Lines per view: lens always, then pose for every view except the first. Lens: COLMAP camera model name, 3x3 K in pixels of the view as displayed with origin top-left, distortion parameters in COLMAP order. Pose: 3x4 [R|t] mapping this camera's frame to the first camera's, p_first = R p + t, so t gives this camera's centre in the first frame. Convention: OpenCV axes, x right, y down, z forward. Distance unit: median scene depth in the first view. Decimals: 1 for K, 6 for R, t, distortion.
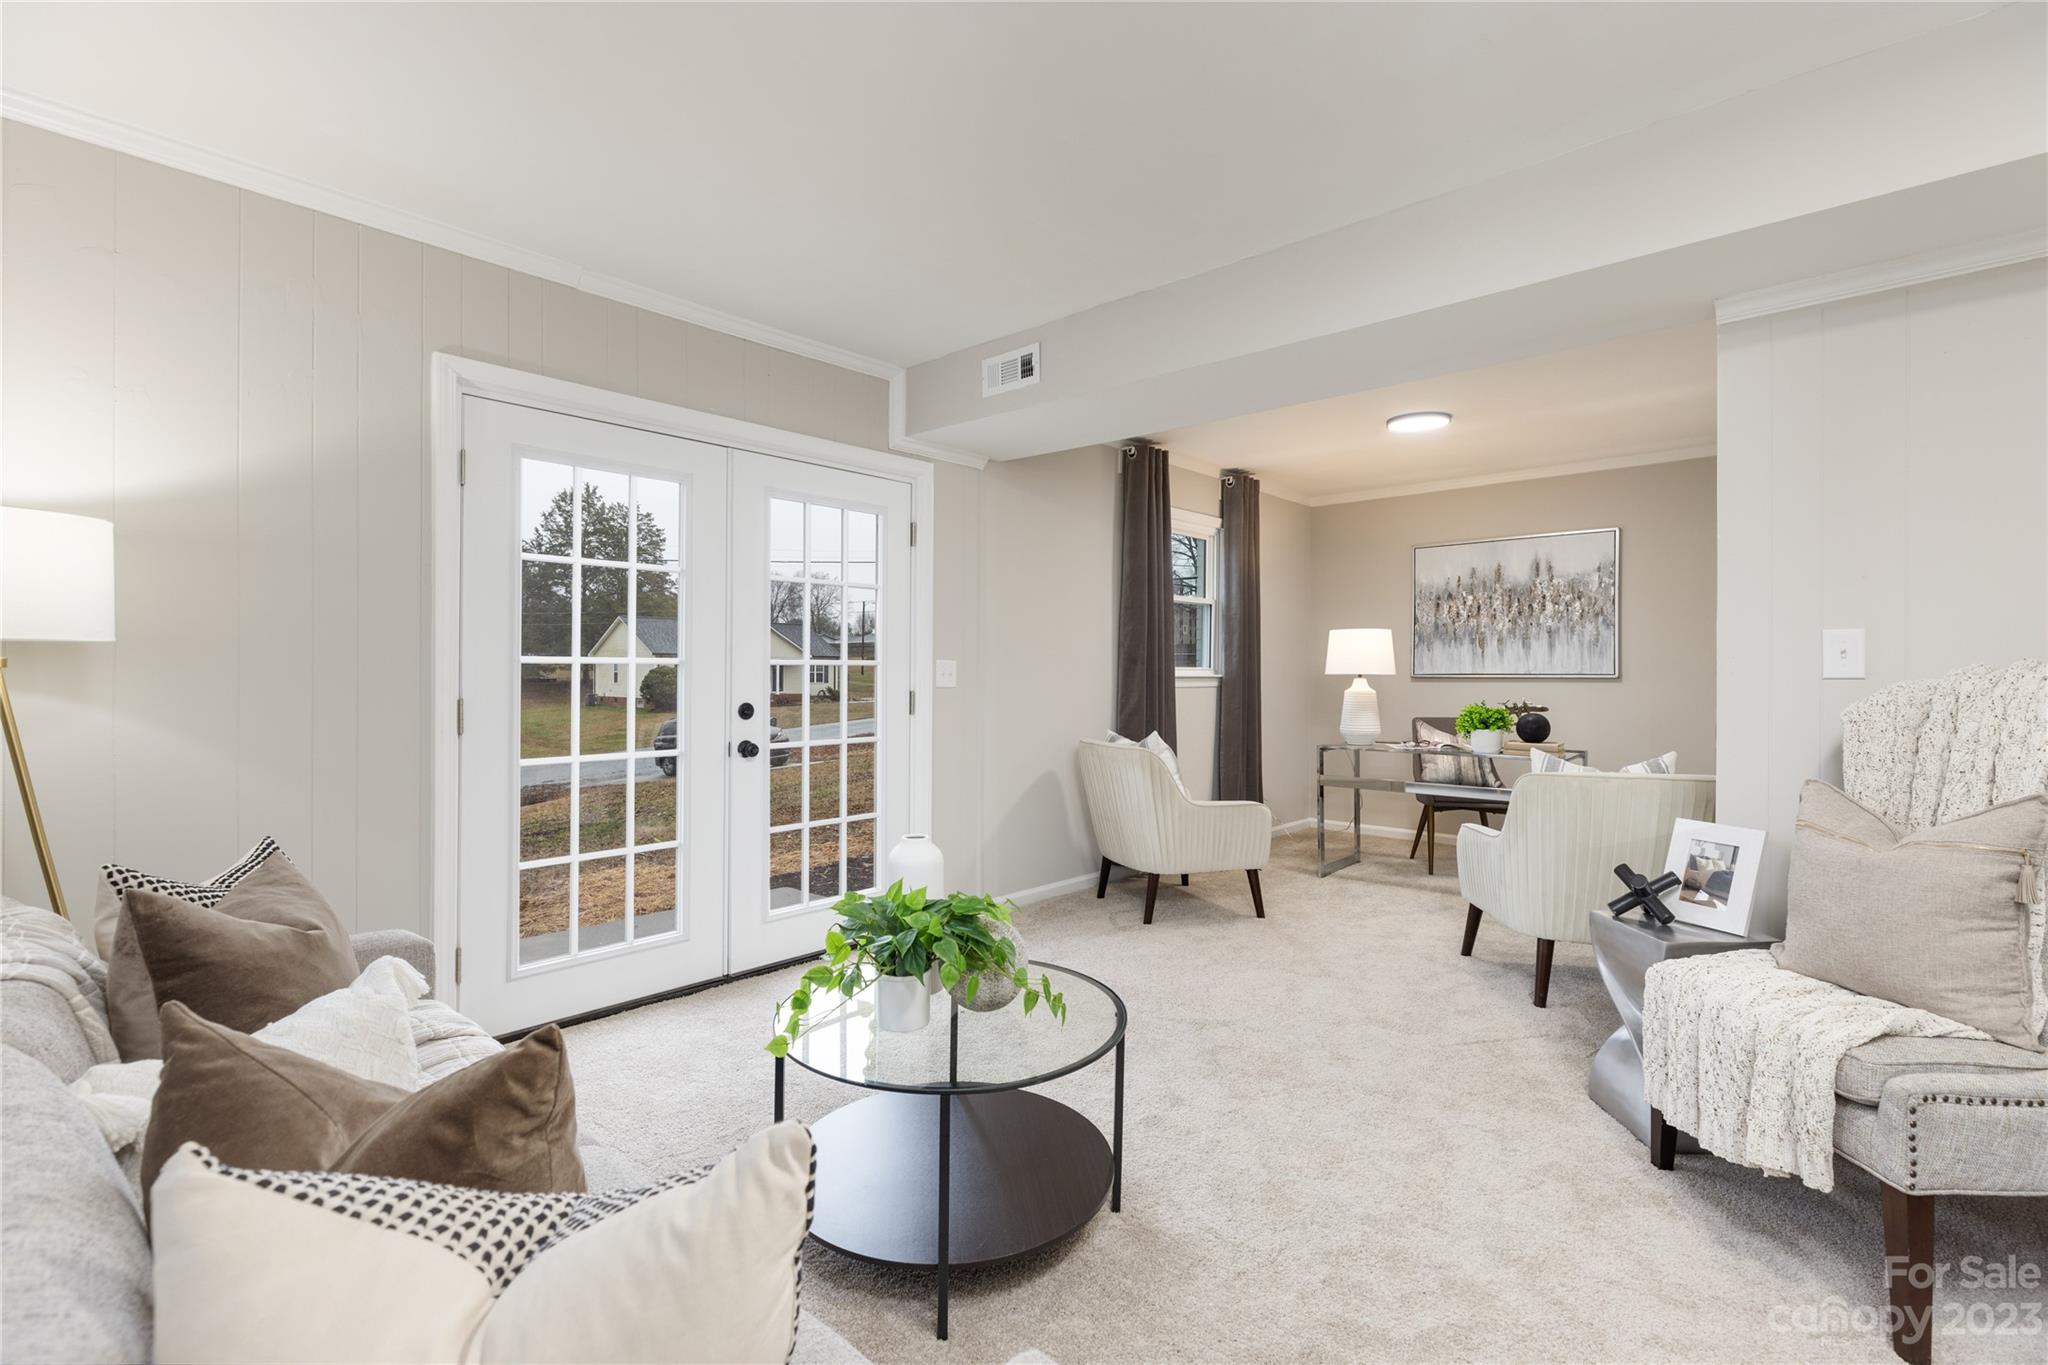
lens RADIAL K [[904.3, 0, 1024.0], [0, 904.3, 682.5], [0, 0, 1]] dist [0.000058, -0.000006]
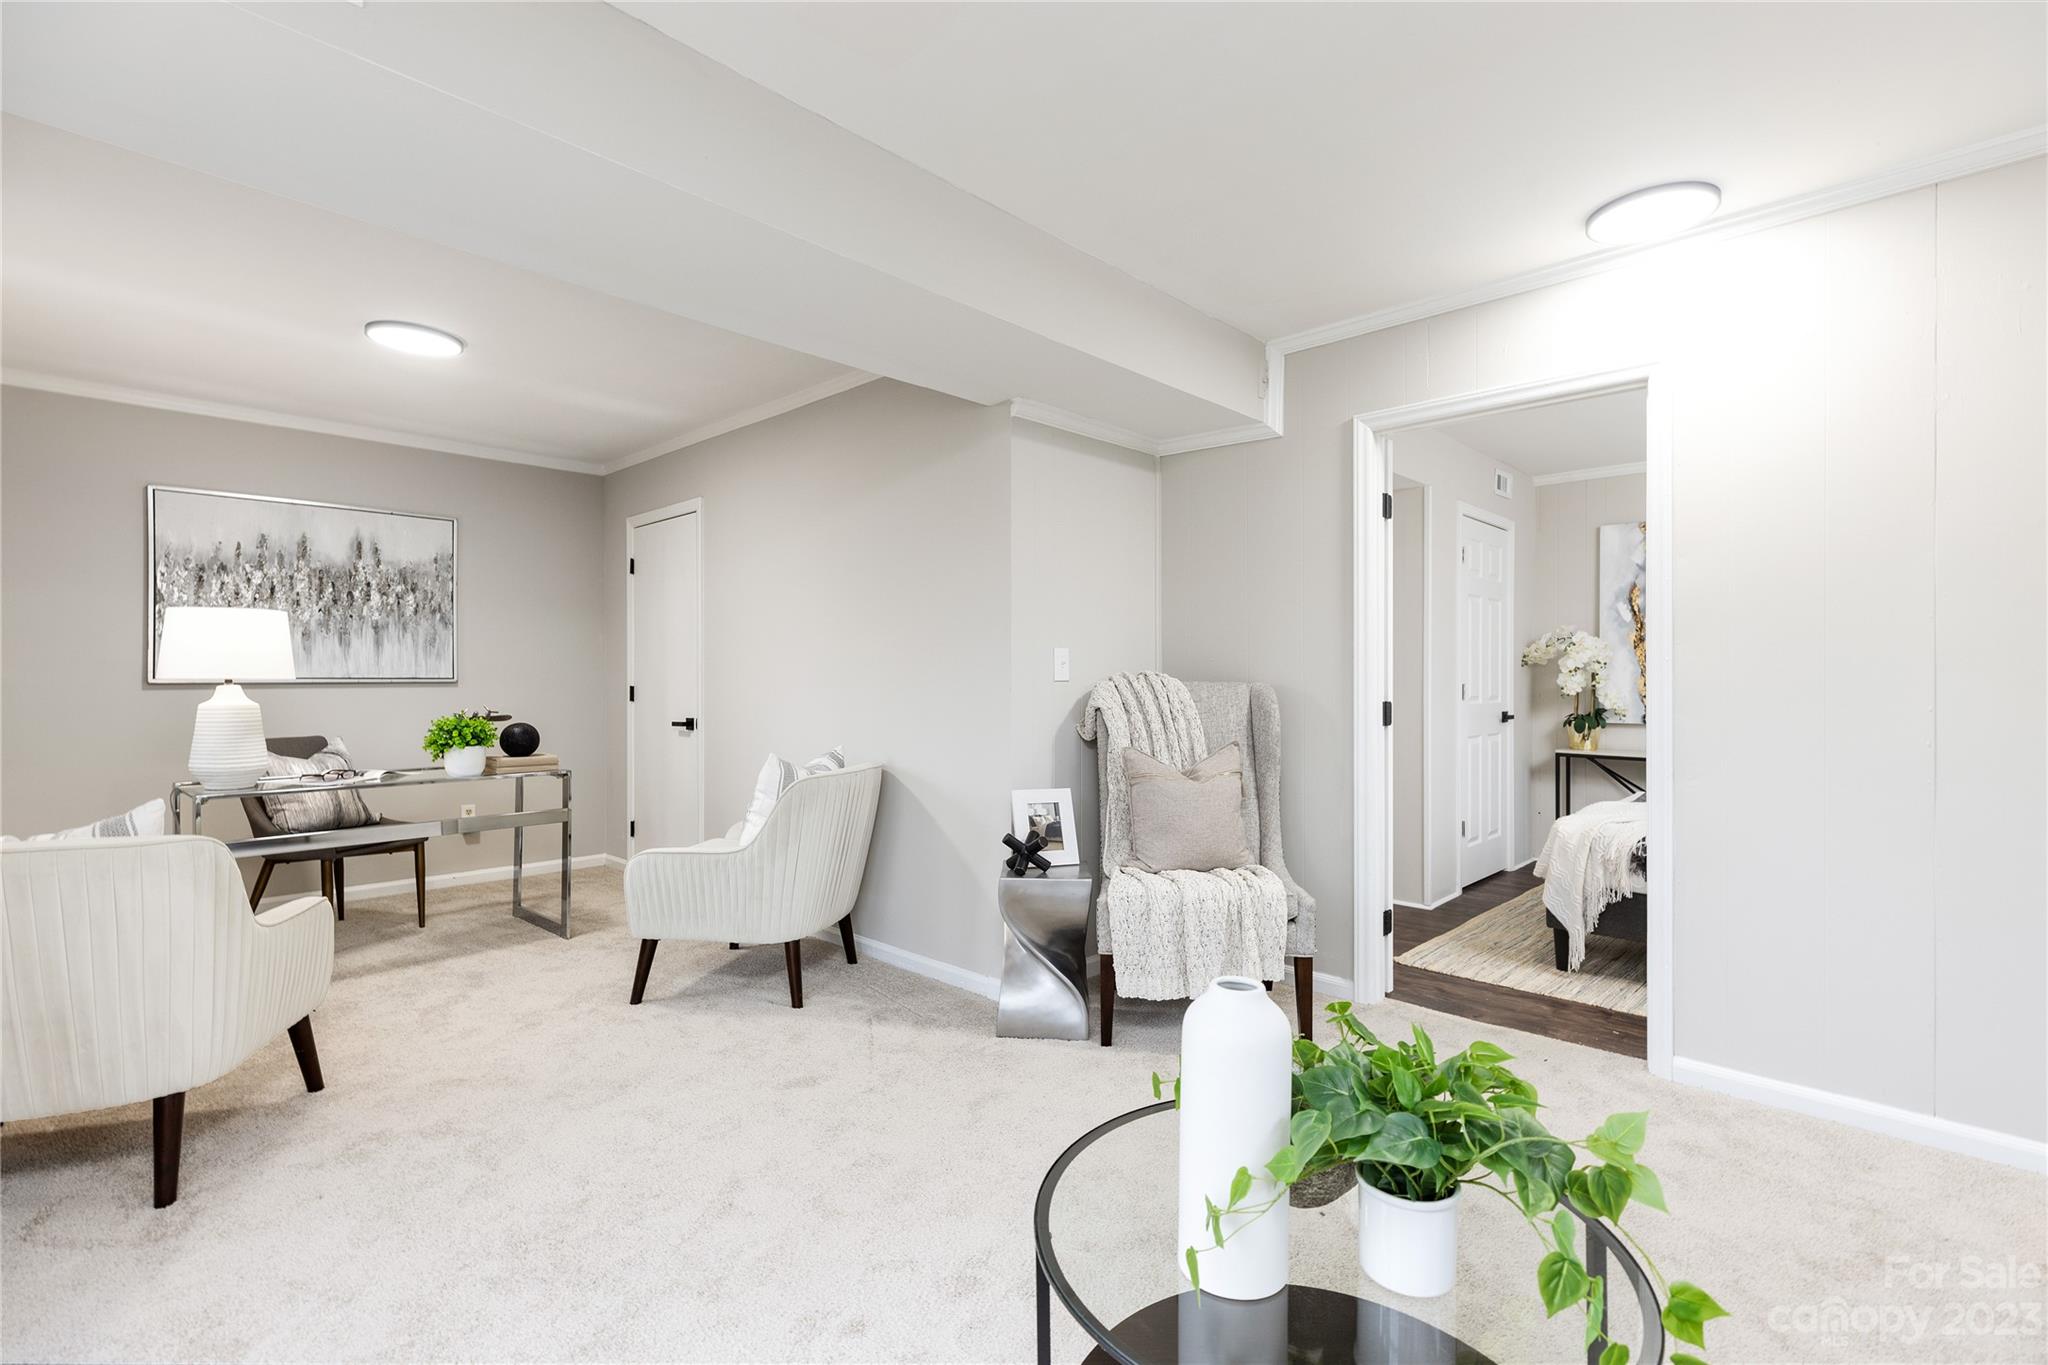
lens RADIAL K [[904.3, 0, 1024.0], [0, 904.3, 682.5], [0, 0, 1]] dist [0.000058, -0.000006]
pose [[0.050619, -0.007617, 0.998689, -0.237539], [0.010360, 0.999921, 0.007101, -0.005249], [-0.998664, 0.009987, 0.050694, 0.390260]]
